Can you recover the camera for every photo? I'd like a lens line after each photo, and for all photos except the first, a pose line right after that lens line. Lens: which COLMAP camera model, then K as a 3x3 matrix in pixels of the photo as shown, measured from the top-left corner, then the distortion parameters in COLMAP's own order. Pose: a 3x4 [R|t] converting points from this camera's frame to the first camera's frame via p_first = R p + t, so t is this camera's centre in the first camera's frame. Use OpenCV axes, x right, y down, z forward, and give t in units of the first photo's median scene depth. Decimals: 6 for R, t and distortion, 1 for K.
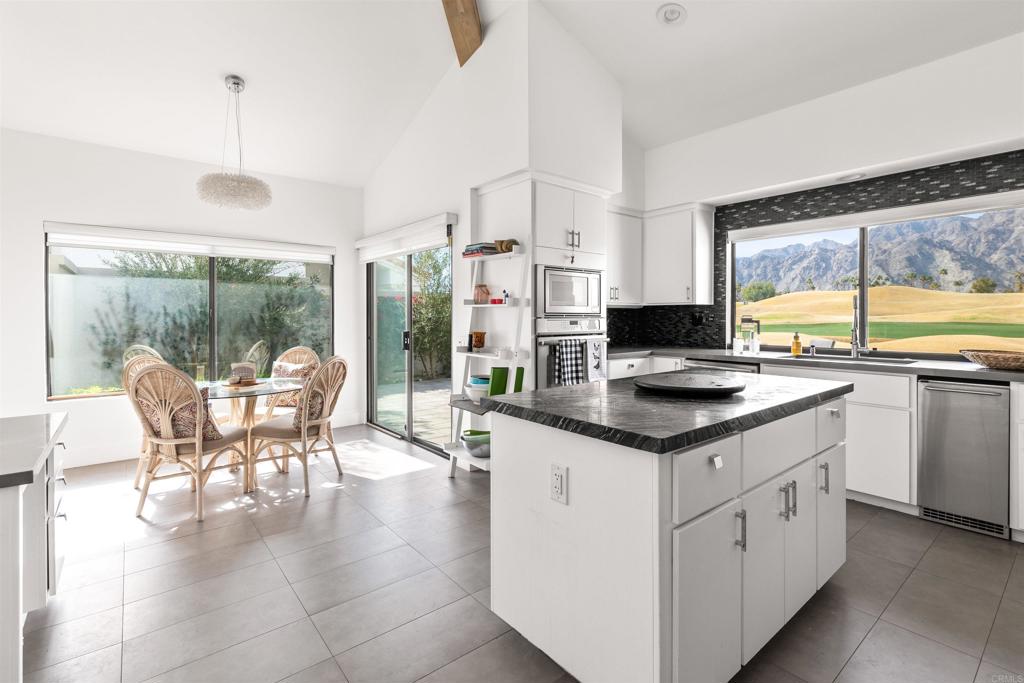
lens RADIAL K [[475.4, 0, 509.4], [0, 475.4, 310.5], [0, 0, 1]] dist [0.004579, 0.000212]
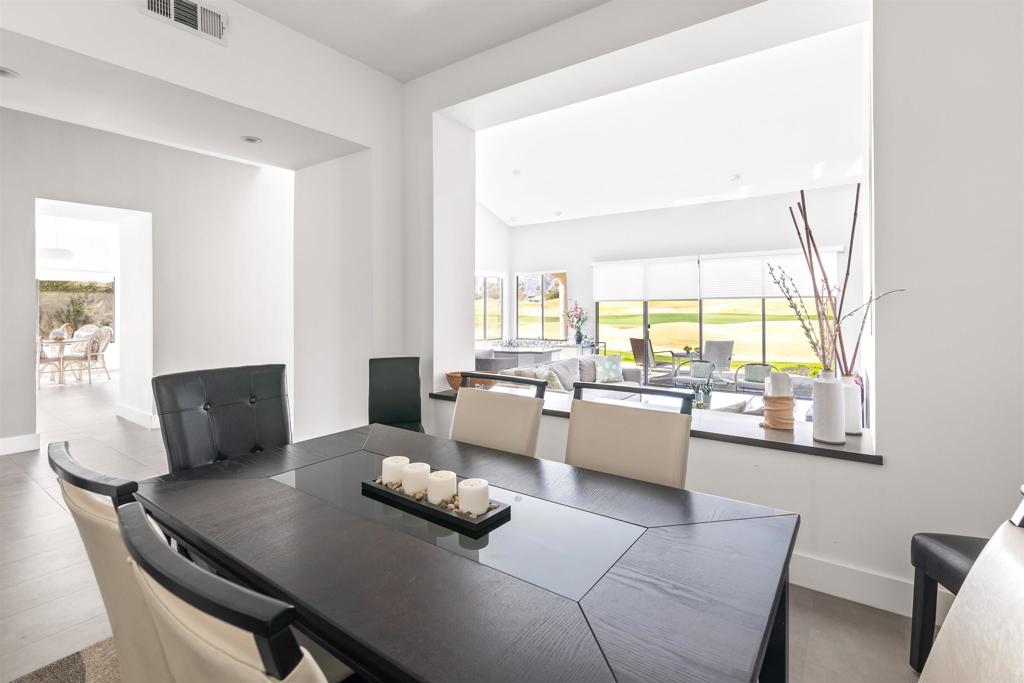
lens RADIAL K [[475.4, 0, 518.1], [0, 475.4, 304.9], [0, 0, 1]] dist [0.004579, 0.000212]
pose [[0.961914, 0.011896, 0.273094, 0.997054], [-0.012967, 0.999914, 0.002118, -0.048486], [-0.273045, -0.005578, 0.961985, -1.922146]]
